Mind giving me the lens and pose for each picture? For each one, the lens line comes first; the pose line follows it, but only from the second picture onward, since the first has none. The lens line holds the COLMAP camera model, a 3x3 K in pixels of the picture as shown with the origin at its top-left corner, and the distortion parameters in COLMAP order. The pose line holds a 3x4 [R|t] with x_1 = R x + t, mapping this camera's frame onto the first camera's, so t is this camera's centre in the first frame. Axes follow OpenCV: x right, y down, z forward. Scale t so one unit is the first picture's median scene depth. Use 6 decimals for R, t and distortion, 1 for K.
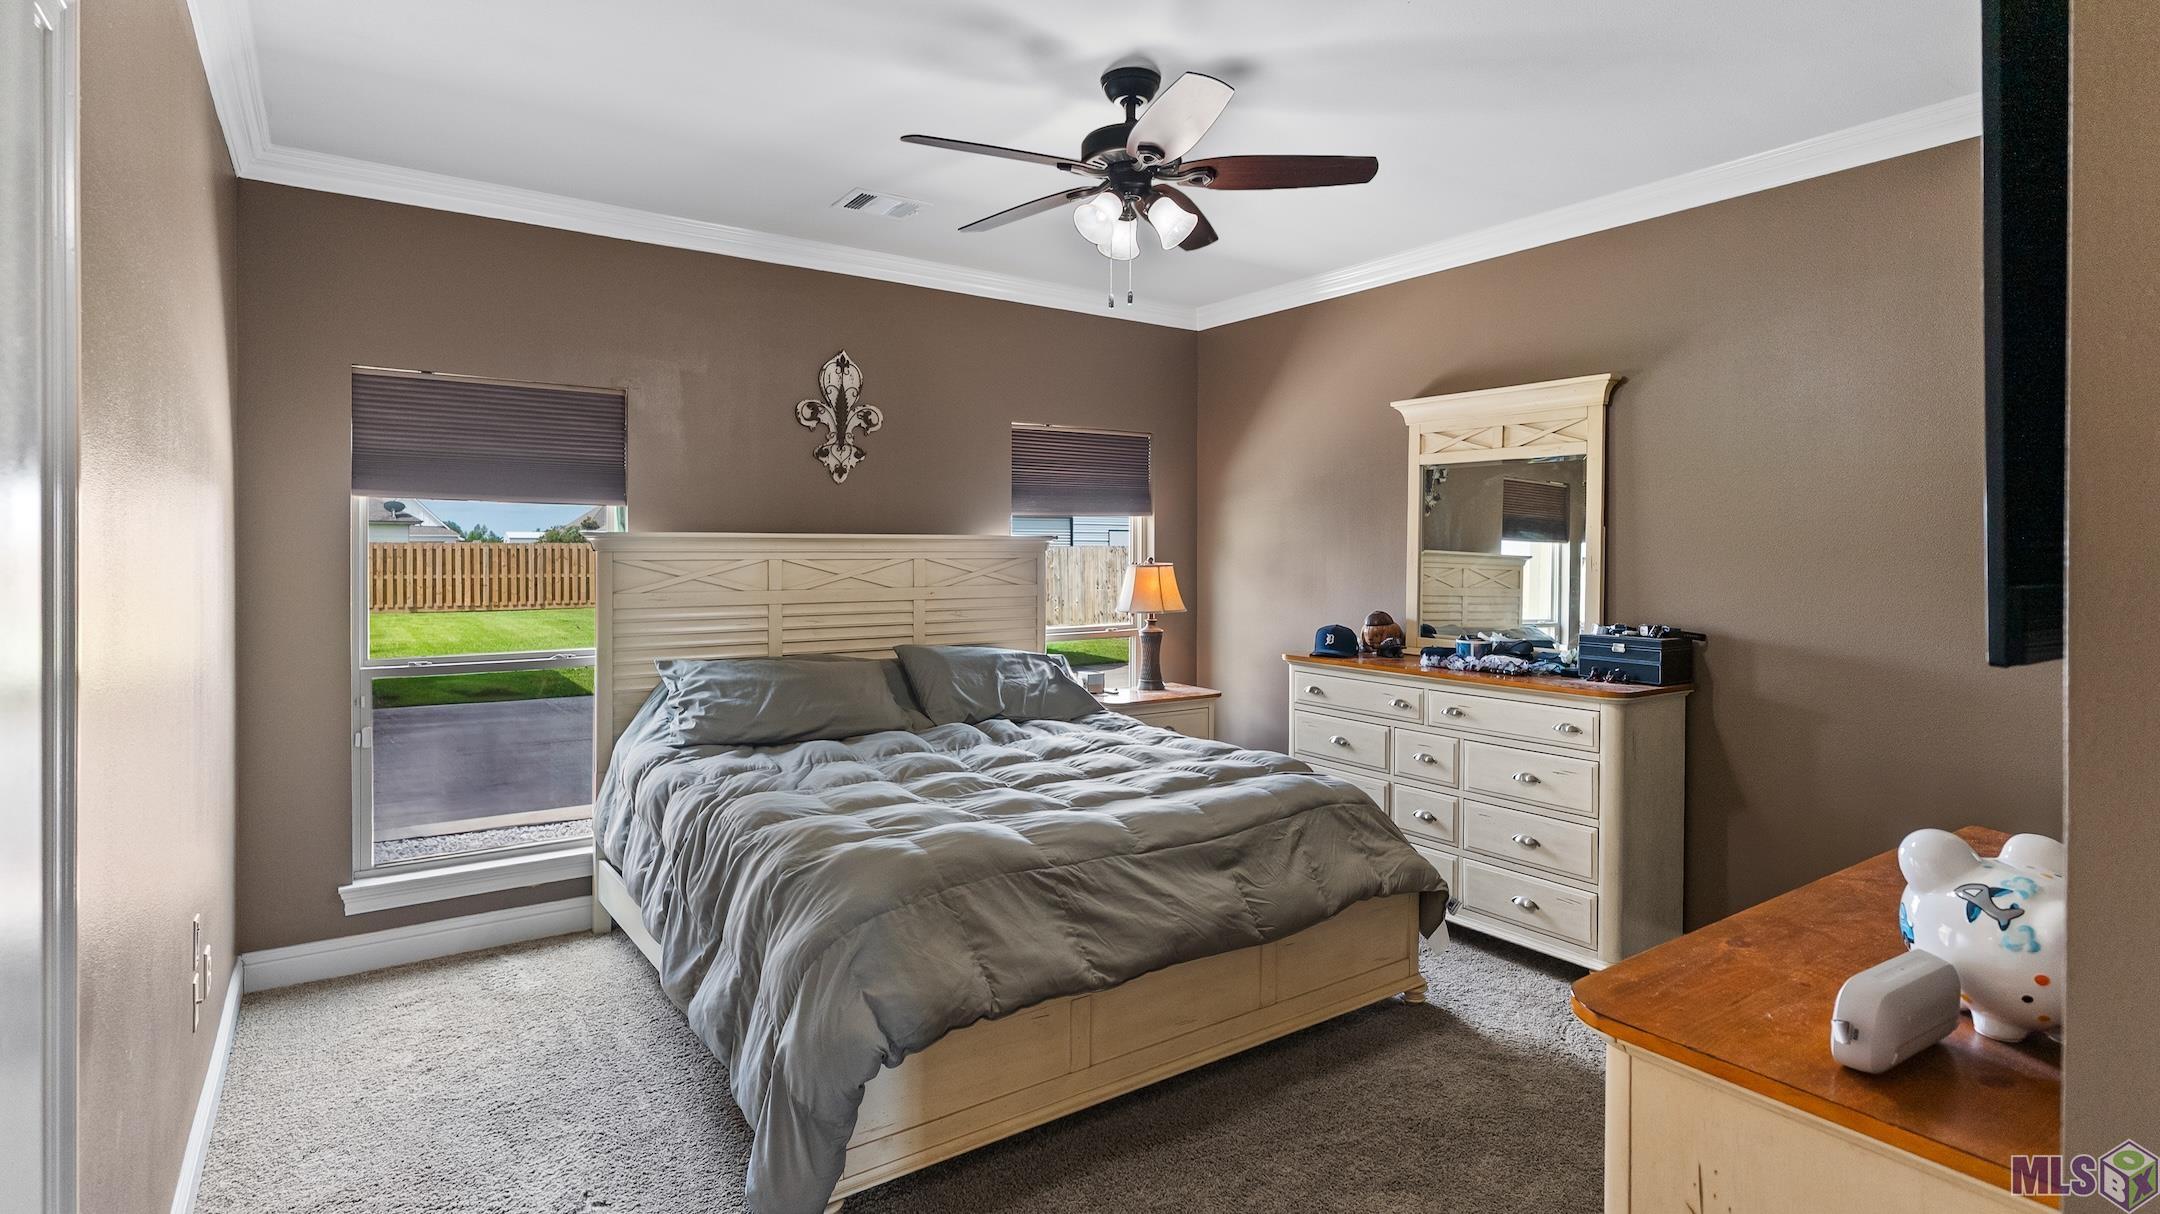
lens RADIAL K [[1062.2, 0, 1081.0], [0, 1062.2, 553.2], [0, 0, 1]] dist [-0.001139, 0.002869]
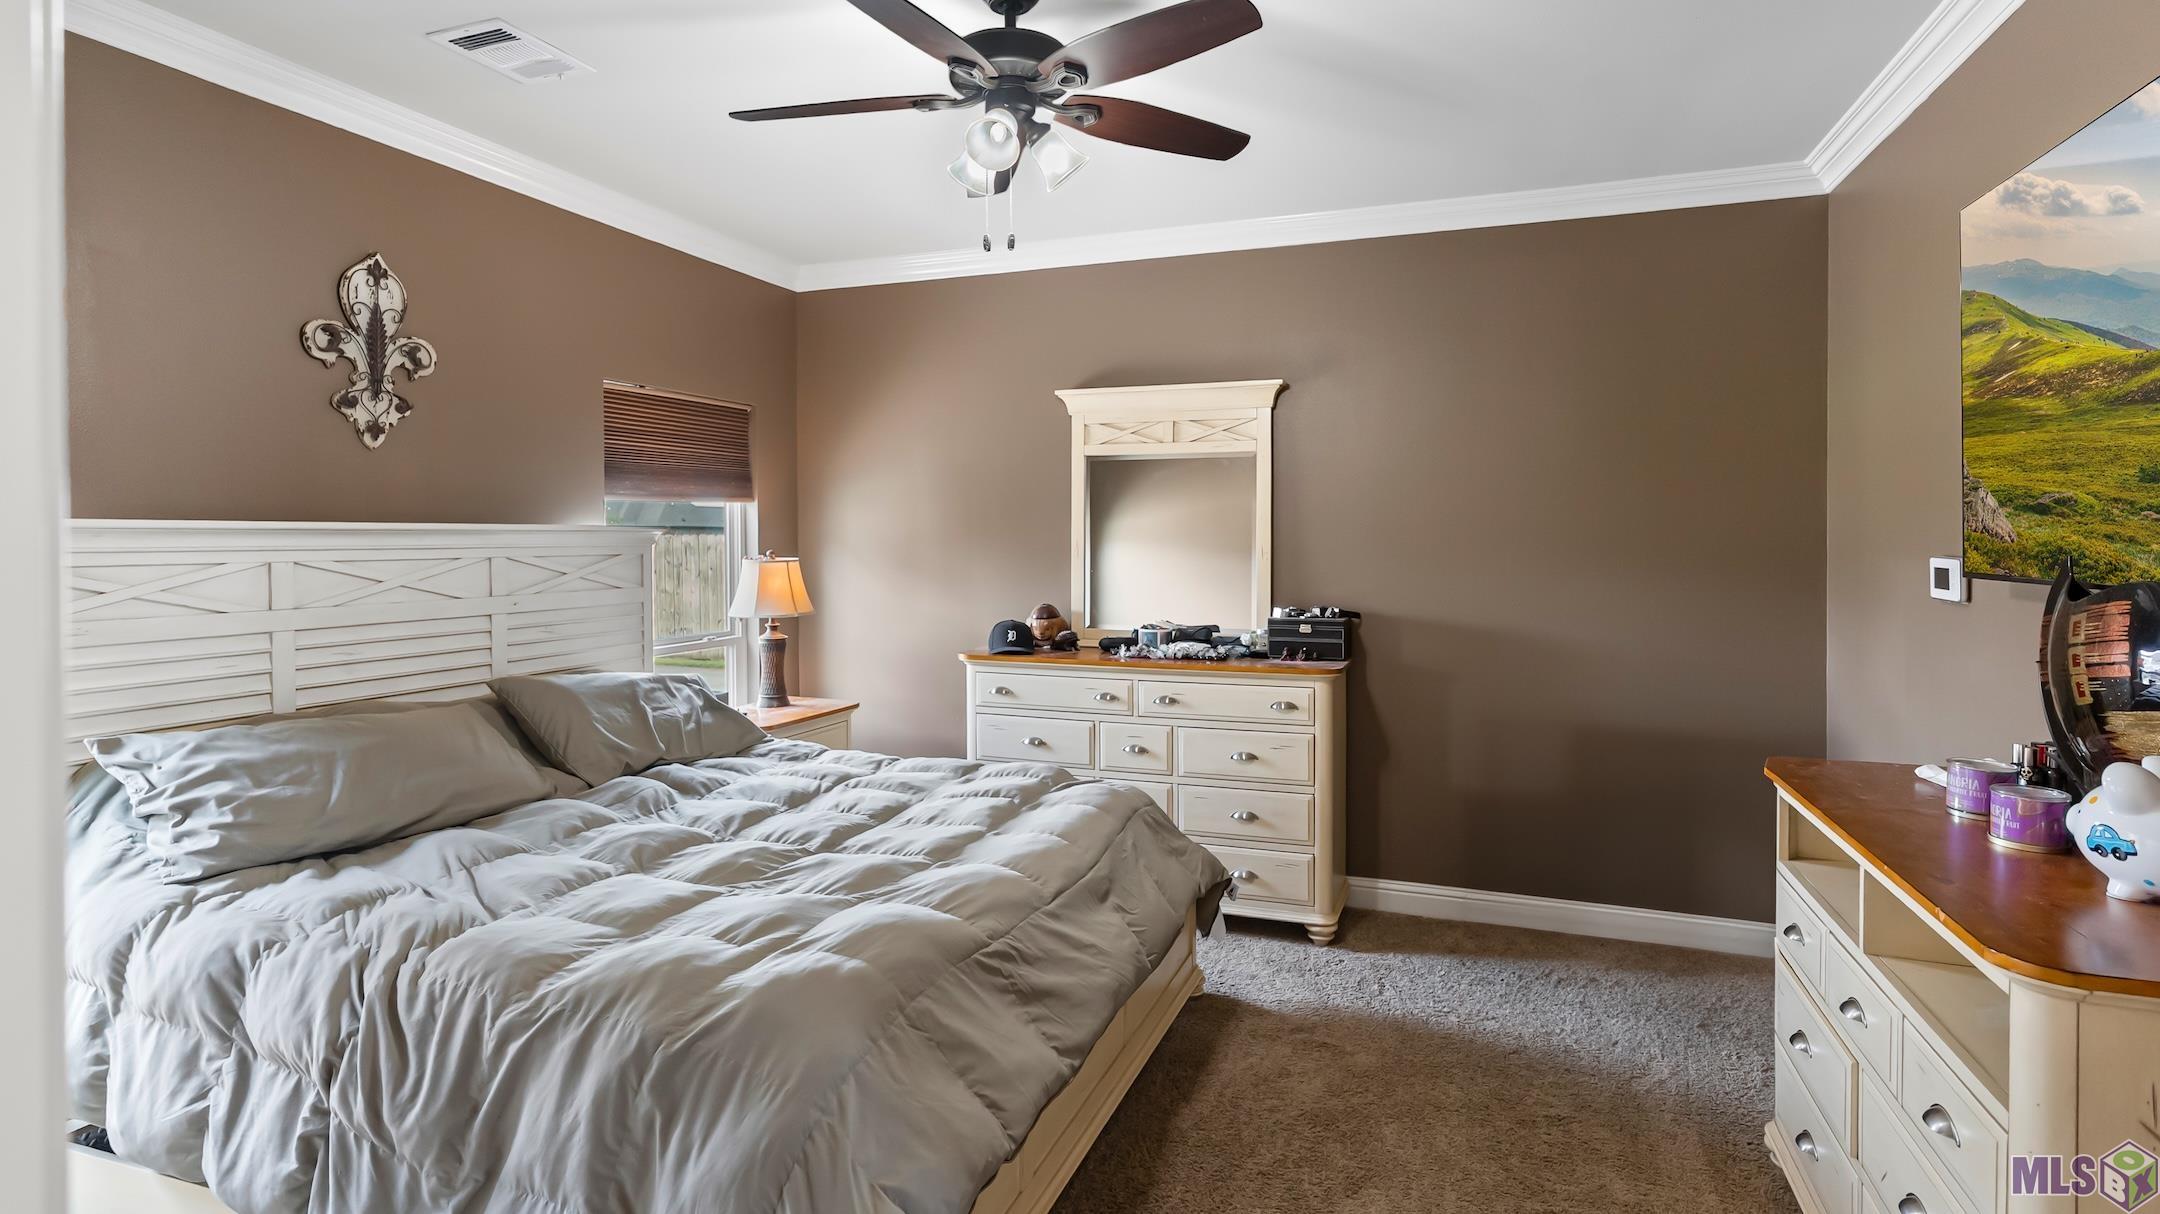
lens RADIAL K [[1062.2, 0, 1107.5], [0, 1062.2, 549.4], [0, 0, 1]] dist [-0.001139, 0.002869]
pose [[0.815858, -0.010927, 0.578149, -0.277460], [0.007254, 0.999936, 0.008663, -0.004091], [-0.578207, -0.002874, 0.815885, 0.202004]]
